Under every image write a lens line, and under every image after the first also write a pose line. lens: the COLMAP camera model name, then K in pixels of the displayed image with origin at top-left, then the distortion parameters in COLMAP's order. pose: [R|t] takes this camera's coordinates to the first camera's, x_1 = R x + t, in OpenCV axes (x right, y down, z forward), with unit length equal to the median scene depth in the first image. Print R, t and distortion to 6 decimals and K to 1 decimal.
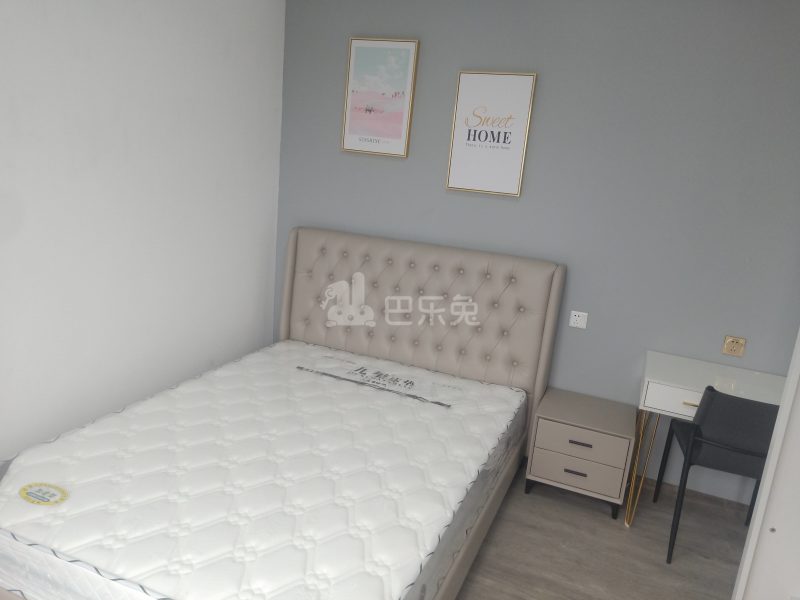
lens RADIAL K [[607.7, 0, 400.0], [0, 607.7, 300.0], [0, 0, 1]] dist [0.042684, 0.000558]
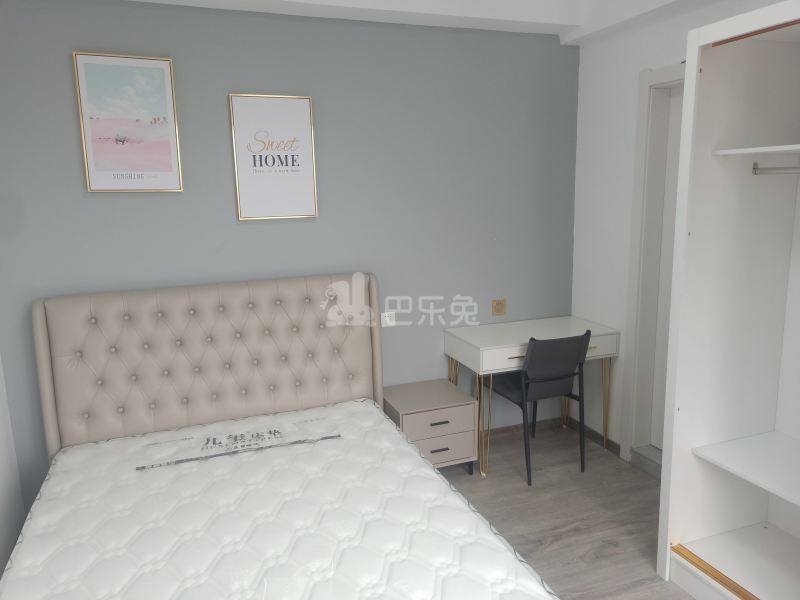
lens RADIAL K [[607.7, 0, 400.0], [0, 607.7, 300.0], [0, 0, 1]] dist [0.042684, 0.000558]
pose [[0.719440, -0.229611, 0.655504, -0.397242], [0.245527, 0.966915, 0.069218, -0.071841], [-0.649710, 0.111145, 0.752013, 0.164703]]
